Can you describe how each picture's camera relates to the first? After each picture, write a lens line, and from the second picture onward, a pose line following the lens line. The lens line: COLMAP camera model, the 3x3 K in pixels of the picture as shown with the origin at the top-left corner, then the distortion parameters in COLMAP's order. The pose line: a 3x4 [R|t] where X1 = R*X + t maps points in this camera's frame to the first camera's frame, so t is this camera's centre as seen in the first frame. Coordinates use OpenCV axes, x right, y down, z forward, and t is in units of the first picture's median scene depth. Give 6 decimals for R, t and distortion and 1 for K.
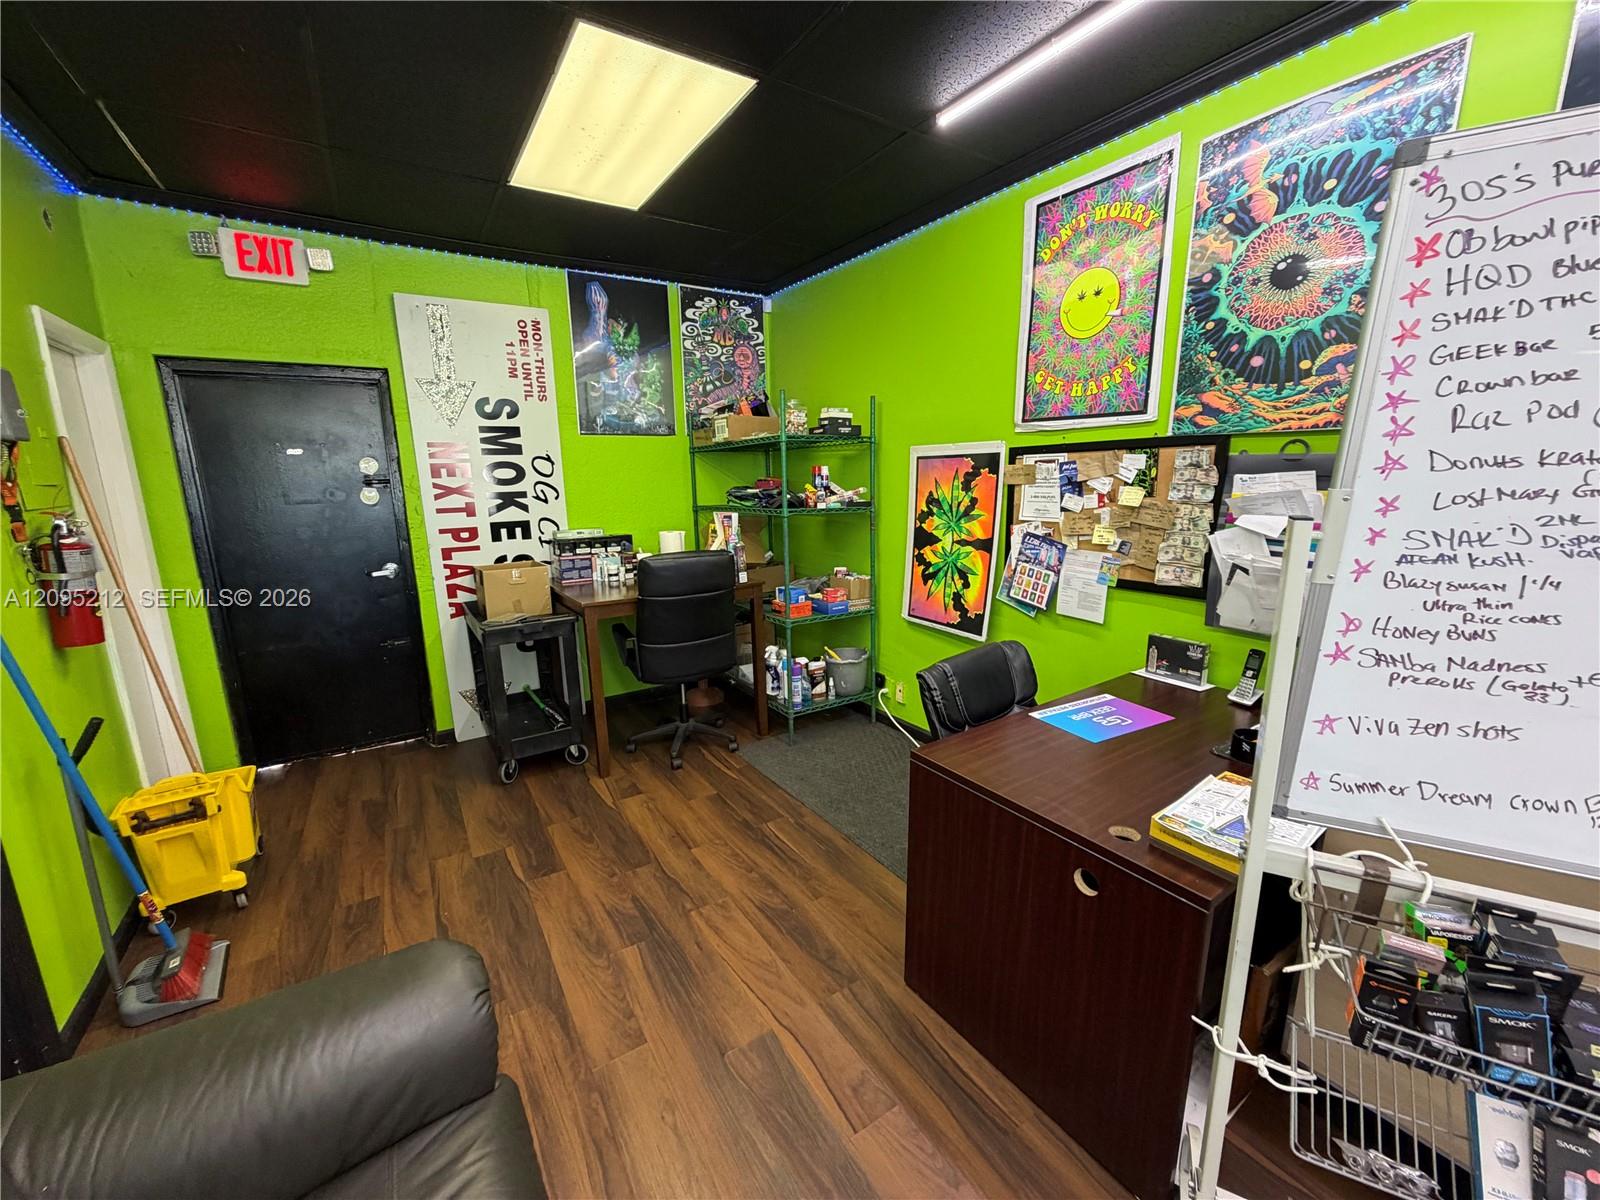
lens RADIAL K [[636.4, 0, 794.7], [0, 636.4, 600.1], [0, 0, 1]] dist [-0.000540, -0.000572]
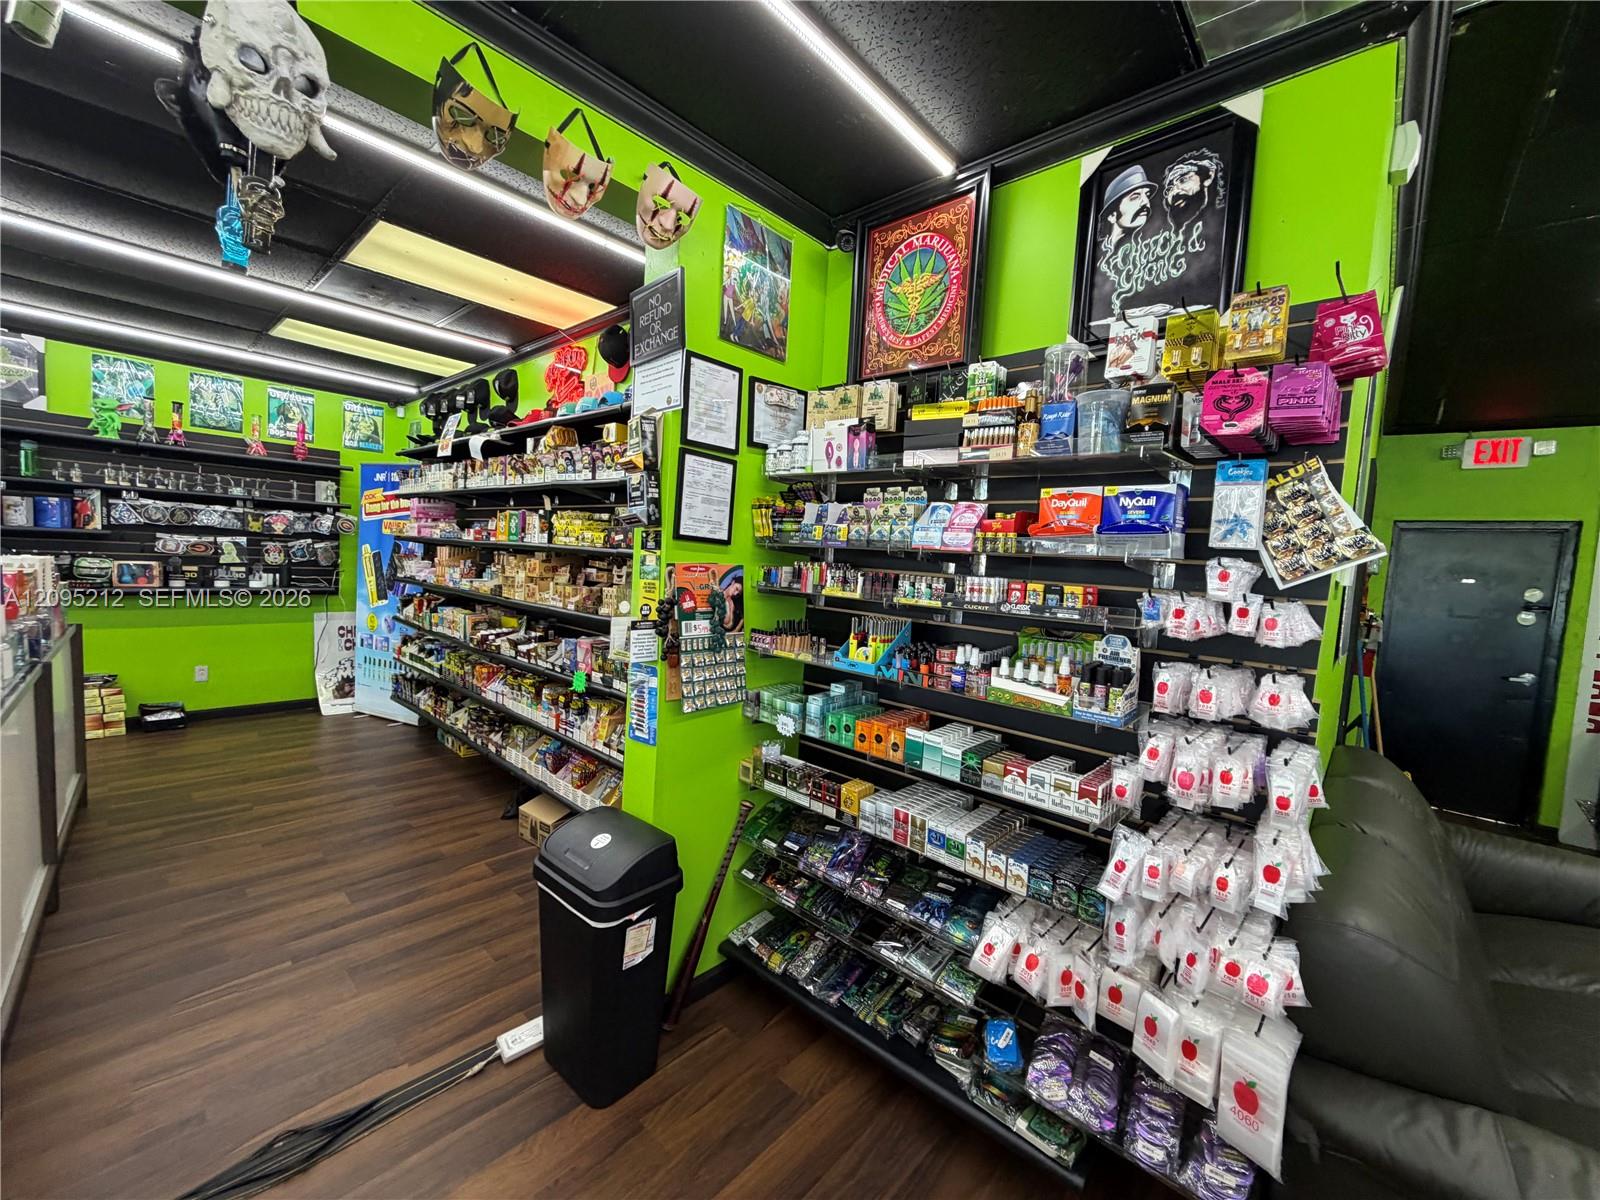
lens RADIAL K [[636.4, 0, 794.7], [0, 636.4, 600.1], [0, 0, 1]] dist [-0.000540, -0.000572]
pose [[0.257868, 0.098821, -0.961113, 0.154479], [-0.257690, 0.965757, 0.030160, 0.130447], [0.931182, 0.239892, 0.274503, -0.668878]]
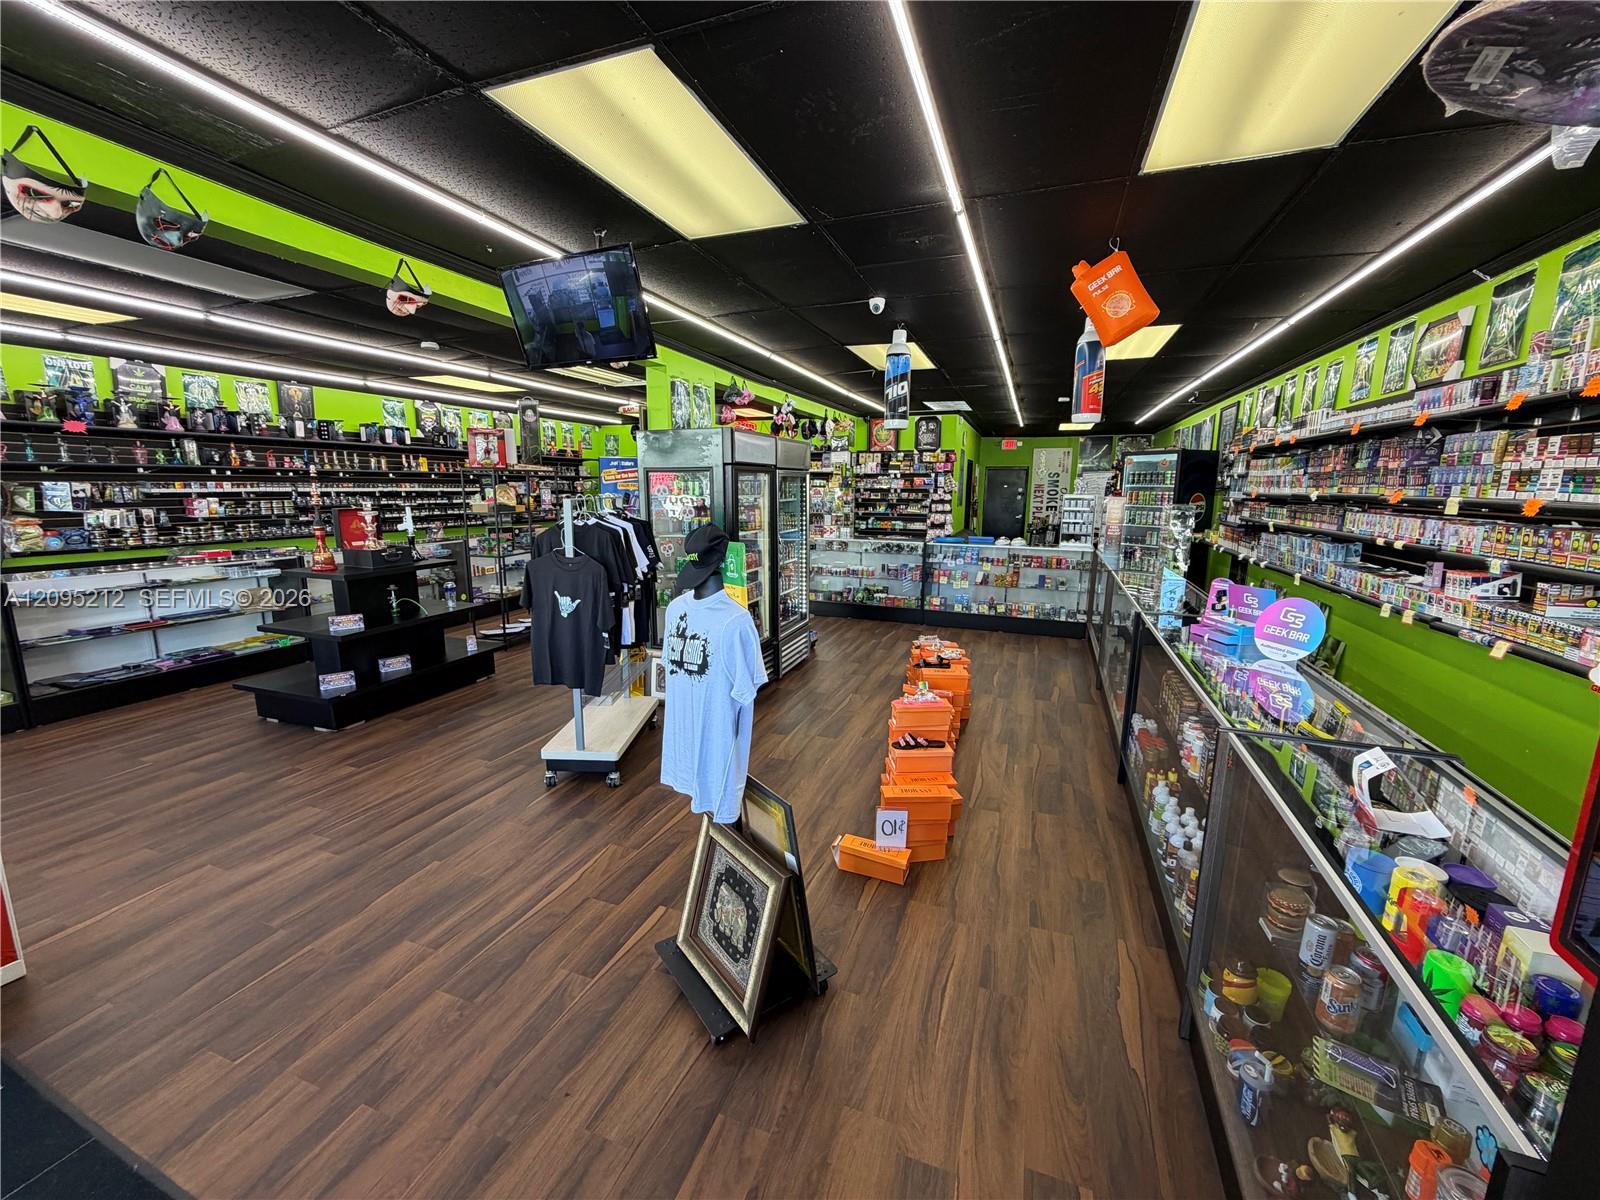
lens RADIAL K [[636.4, 0, 794.7], [0, 636.4, 600.1], [0, 0, 1]] dist [-0.000540, -0.000572]
pose [[0.603670, 0.160476, -0.780917, 1.623075], [-0.179942, 0.981681, 0.062632, 0.450288], [0.776662, 0.102711, 0.621487, -2.388248]]
